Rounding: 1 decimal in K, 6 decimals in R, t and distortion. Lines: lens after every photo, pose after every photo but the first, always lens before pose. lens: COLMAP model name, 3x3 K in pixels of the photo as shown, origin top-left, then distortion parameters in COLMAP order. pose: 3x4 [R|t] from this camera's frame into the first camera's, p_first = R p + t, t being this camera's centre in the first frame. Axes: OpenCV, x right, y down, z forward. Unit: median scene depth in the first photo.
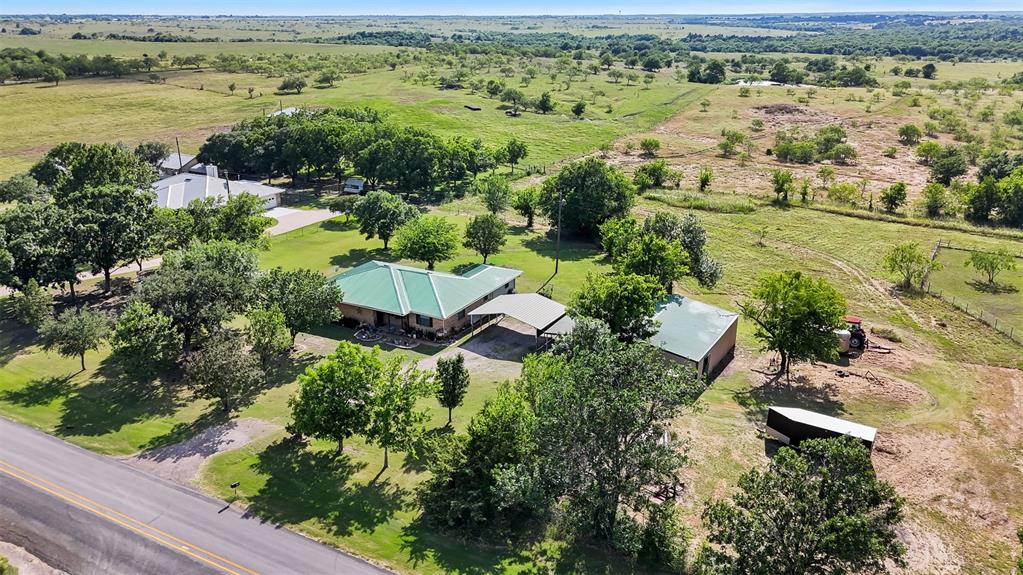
lens RADIAL K [[774.3, 0, 514.7], [0, 774.3, 286.3], [0, 0, 1]] dist [0.040751, -0.034179]
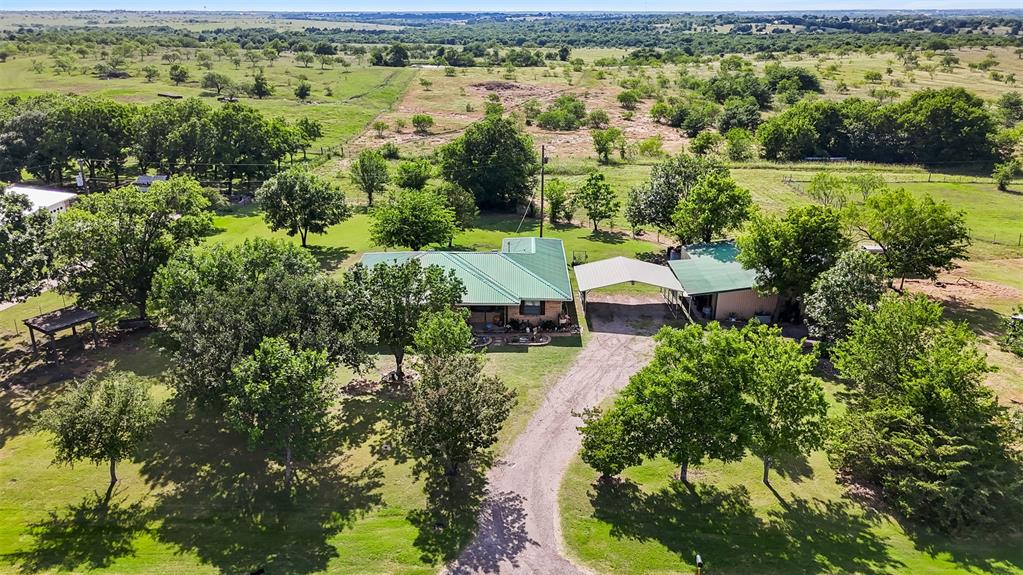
lens RADIAL K [[774.3, 0, 514.7], [0, 774.3, 286.3], [0, 0, 1]] dist [0.040751, -0.034179]
pose [[0.878991, -0.154975, 0.450953, -0.288534], [0.154640, 0.987245, 0.037855, -0.005392], [-0.451067, 0.036461, 0.891745, 0.192541]]
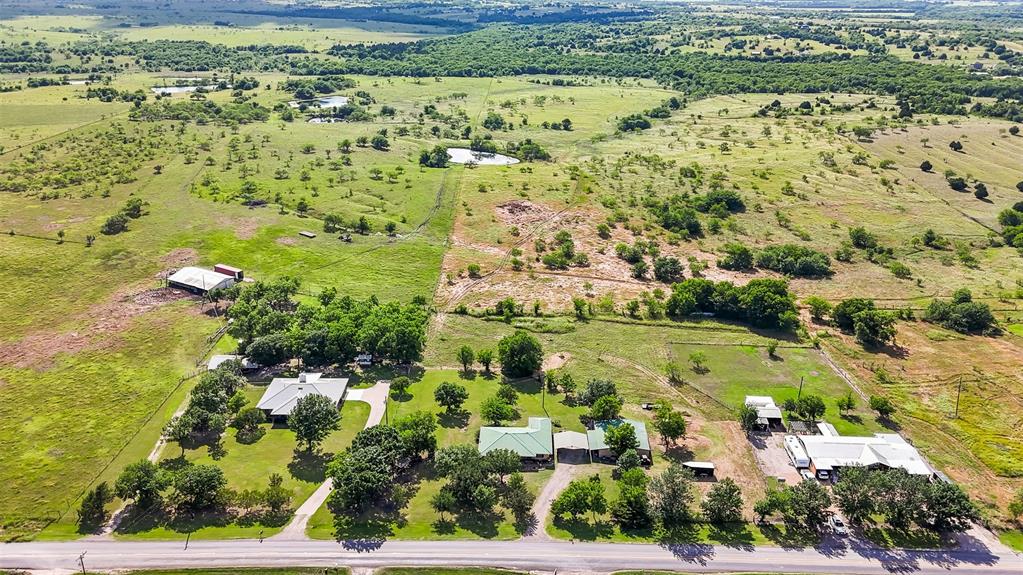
lens RADIAL K [[795.1, 0, 516.5], [0, 795.1, 290.6], [0, 0, 1]] dist [0.070126, -0.066462]
pose [[0.882450, -0.167766, 0.439474, -0.730414], [0.144223, 0.985739, 0.086703, -0.423427], [-0.447753, -0.013129, 0.894061, -0.739704]]
